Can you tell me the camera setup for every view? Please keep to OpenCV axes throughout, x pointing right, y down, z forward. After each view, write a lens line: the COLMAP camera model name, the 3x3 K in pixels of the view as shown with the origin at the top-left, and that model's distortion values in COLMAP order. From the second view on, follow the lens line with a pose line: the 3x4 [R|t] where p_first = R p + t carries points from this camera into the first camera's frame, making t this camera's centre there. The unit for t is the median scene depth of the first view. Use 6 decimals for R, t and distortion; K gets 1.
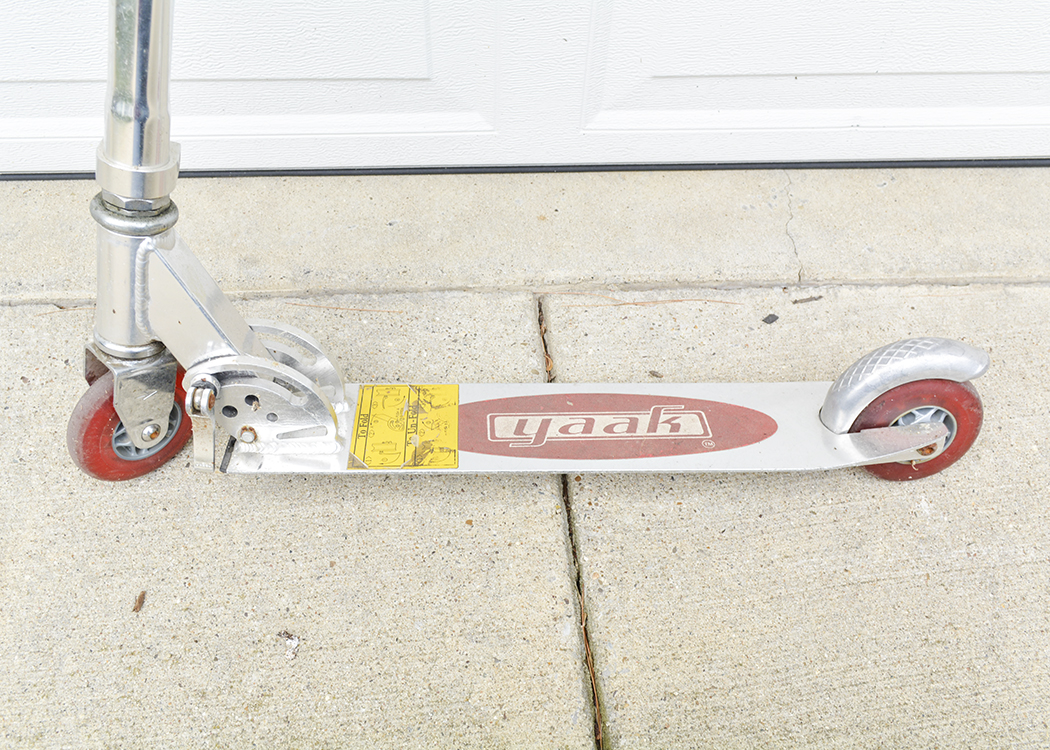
lens RADIAL K [[908.3, 0, 503.5], [0, 908.3, 373.2], [0, 0, 1]] dist [-0.013271, 0.008035]
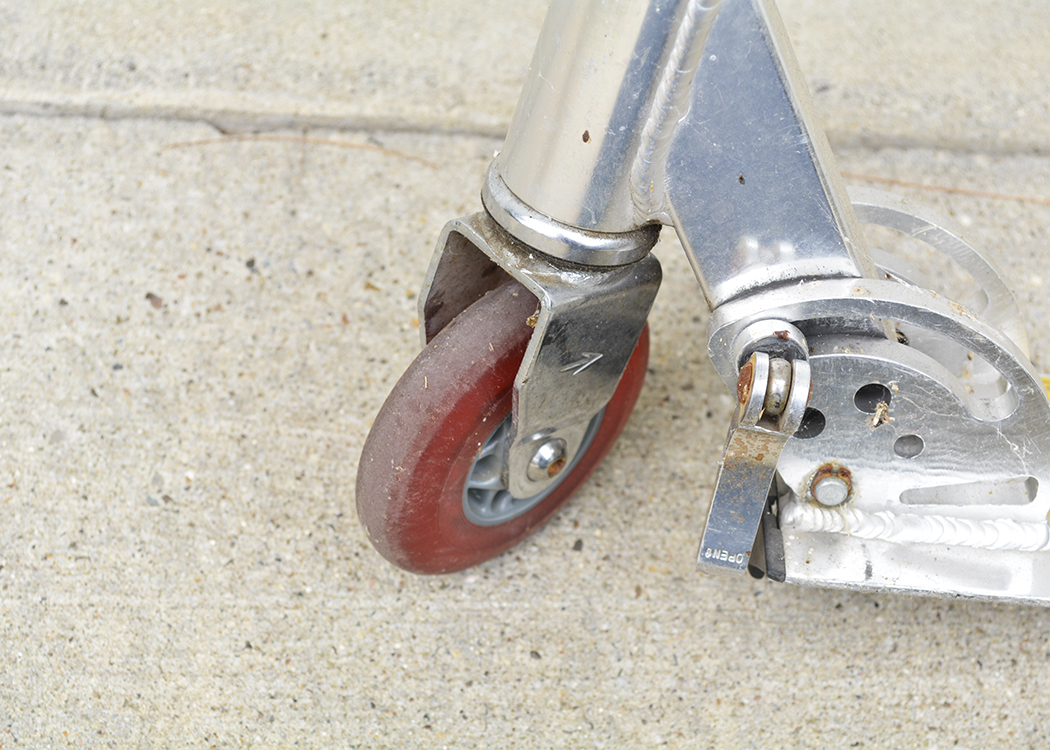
lens RADIAL K [[1853.6, 0, 525.9], [0, 1853.6, 372.8], [0, 0, 1]] dist [-0.013051, 0.000000]
pose [[0.995867, 0.076069, -0.049625, -0.342031], [-0.075688, 0.997086, 0.009531, 0.020194], [0.050205, -0.005736, 0.998722, 0.191349]]
